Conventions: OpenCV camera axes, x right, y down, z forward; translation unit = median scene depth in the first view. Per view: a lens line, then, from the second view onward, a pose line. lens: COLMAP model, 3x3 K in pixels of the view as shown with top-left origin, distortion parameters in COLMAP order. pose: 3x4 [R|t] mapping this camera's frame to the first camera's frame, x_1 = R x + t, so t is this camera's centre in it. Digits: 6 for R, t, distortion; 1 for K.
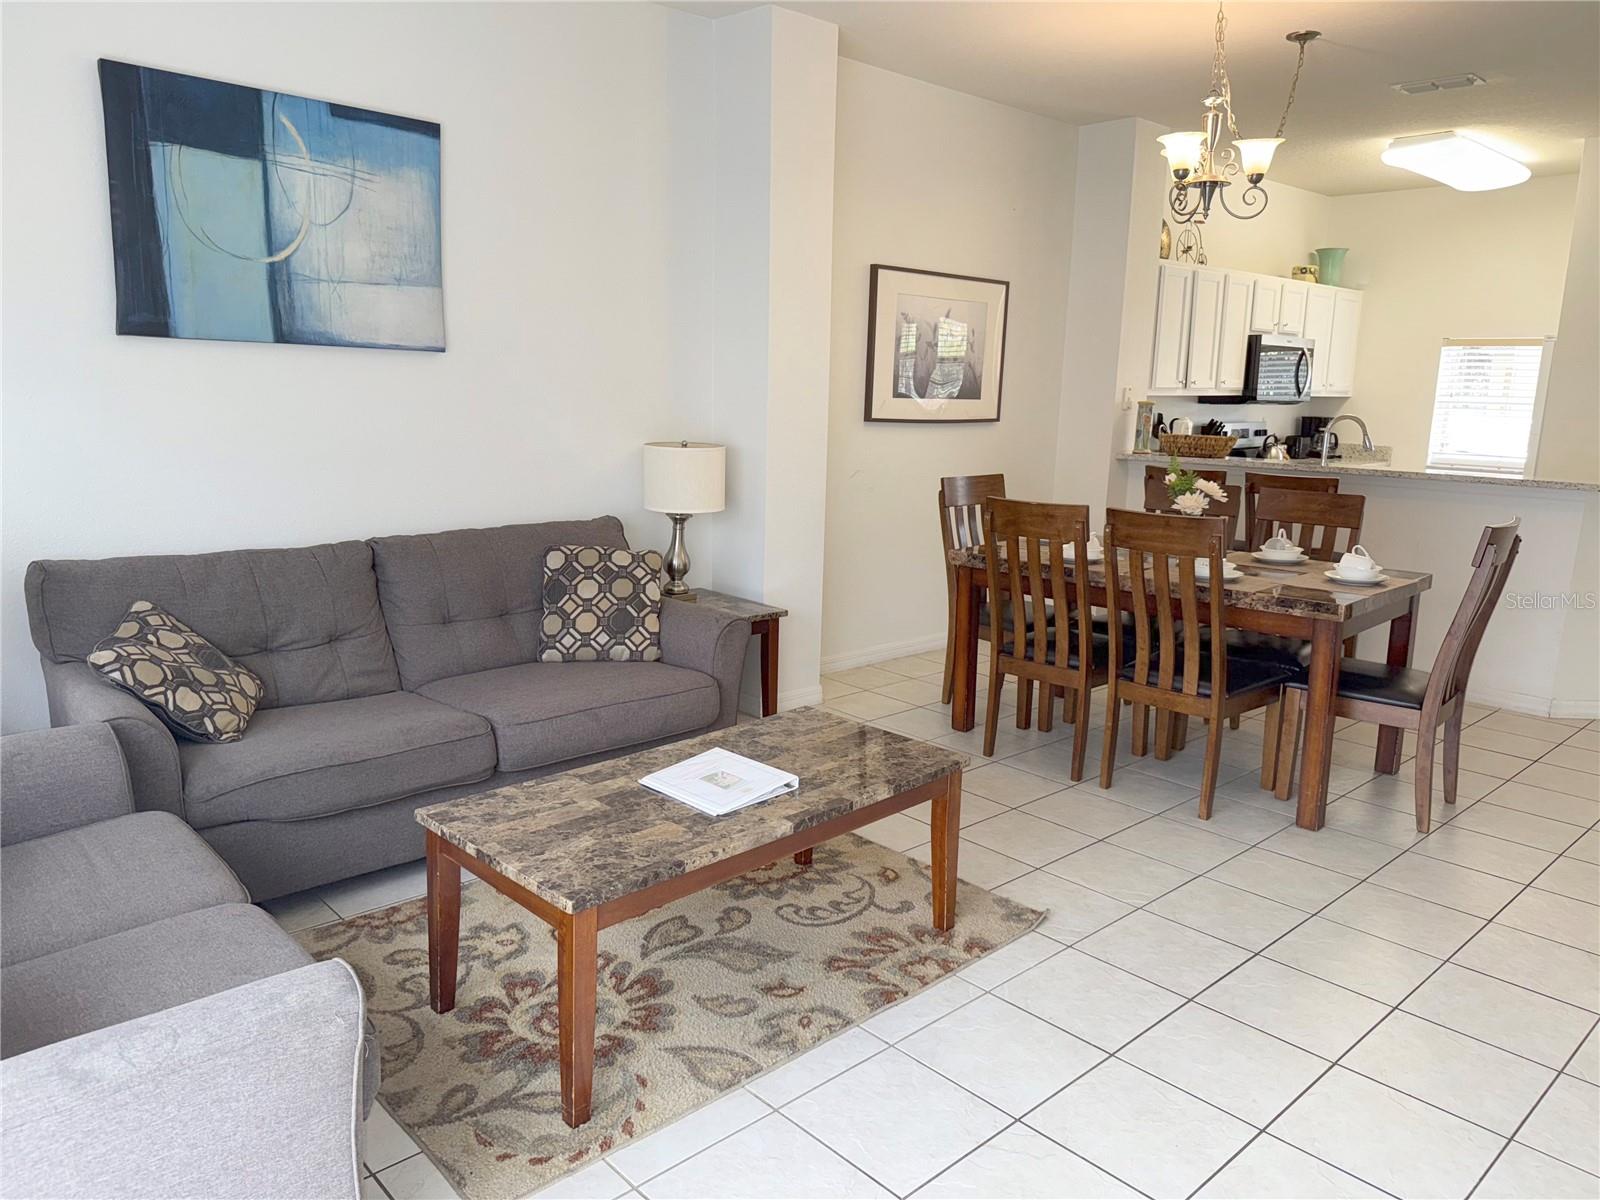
lens RADIAL K [[1120.4, 0, 797.5], [0, 1120.4, 613.5], [0, 0, 1]] dist [0.070802, -0.119925]
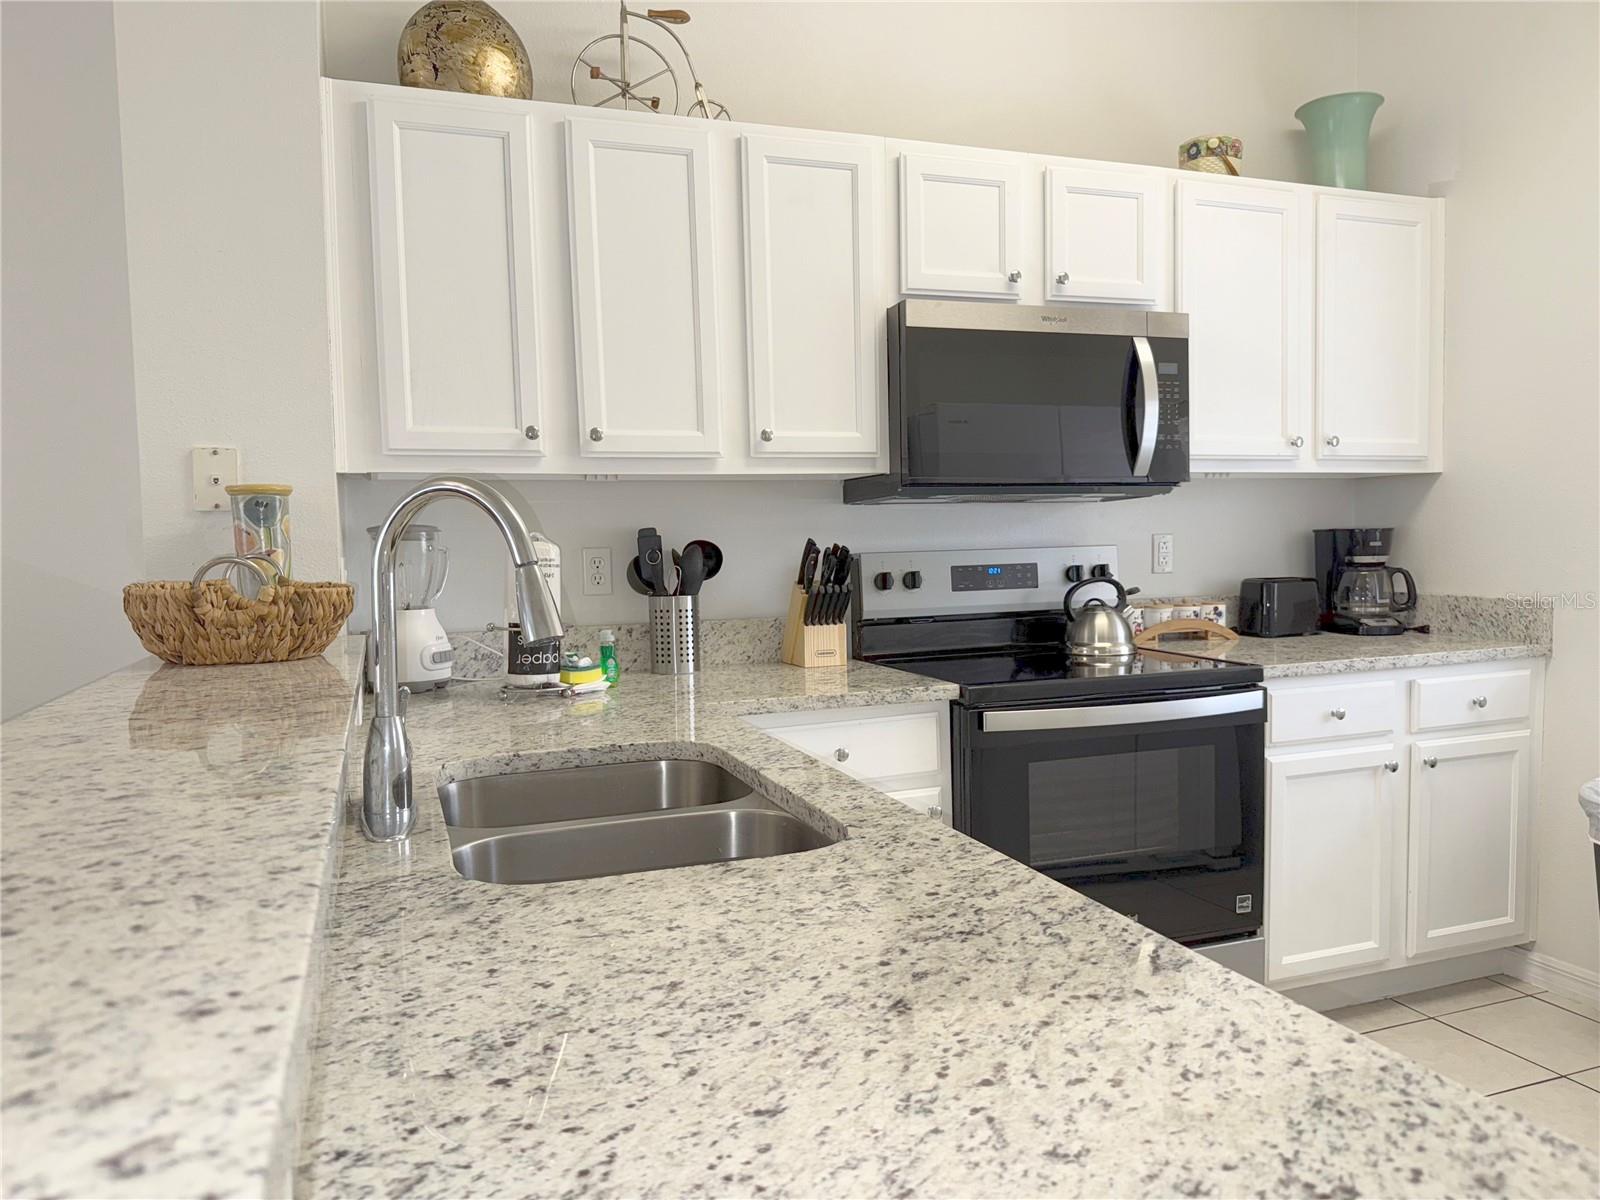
lens RADIAL K [[1120.4, 0, 797.5], [0, 1120.4, 613.5], [0, 0, 1]] dist [0.070802, -0.119925]
pose [[0.921517, -0.014448, -0.388068, 0.542515], [-0.040655, 0.990227, -0.133408, -0.105930], [0.386203, 0.138715, 0.911924, 0.715732]]
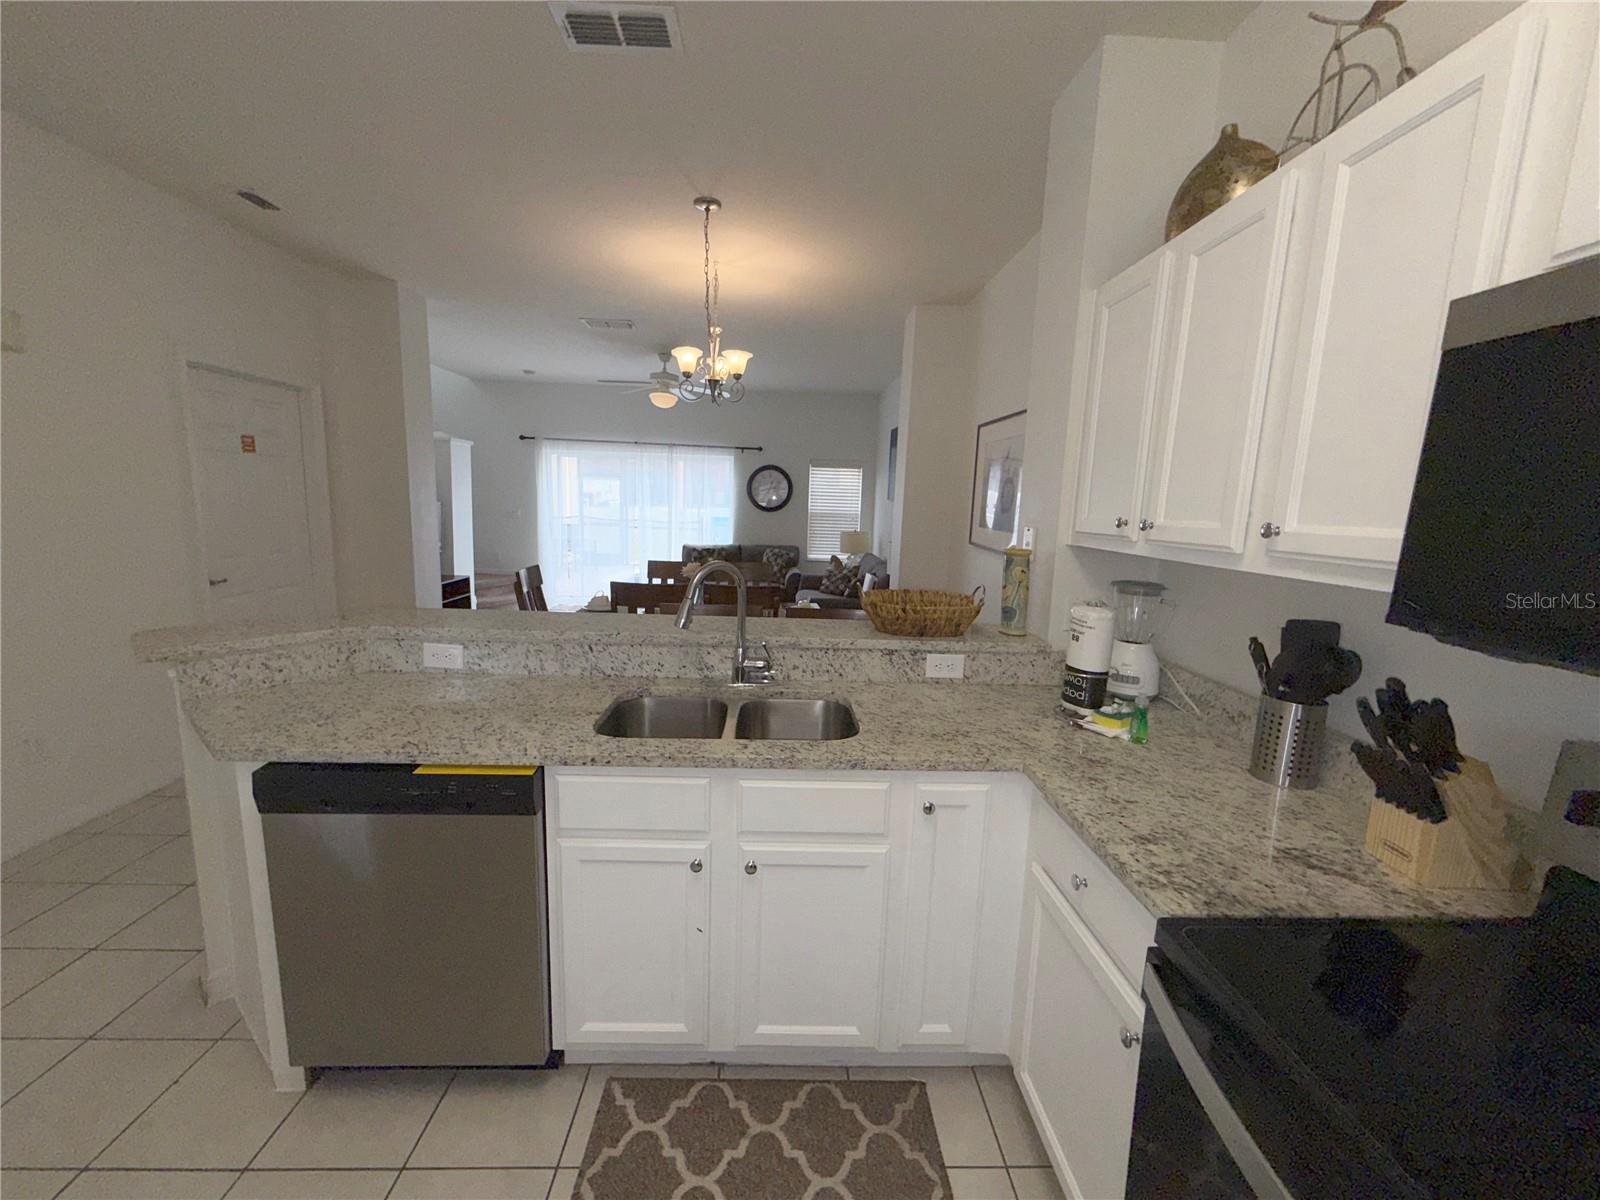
lens RADIAL K [[636.4, 0, 797.0], [0, 636.4, 601.2], [0, 0, 1]] dist [0.000268, -0.000220]
pose [[-0.651853, 0.077782, -0.754346, 0.603555], [-0.200595, 0.941610, 0.270430, -0.215261], [0.731334, 0.327599, -0.598189, 1.053324]]
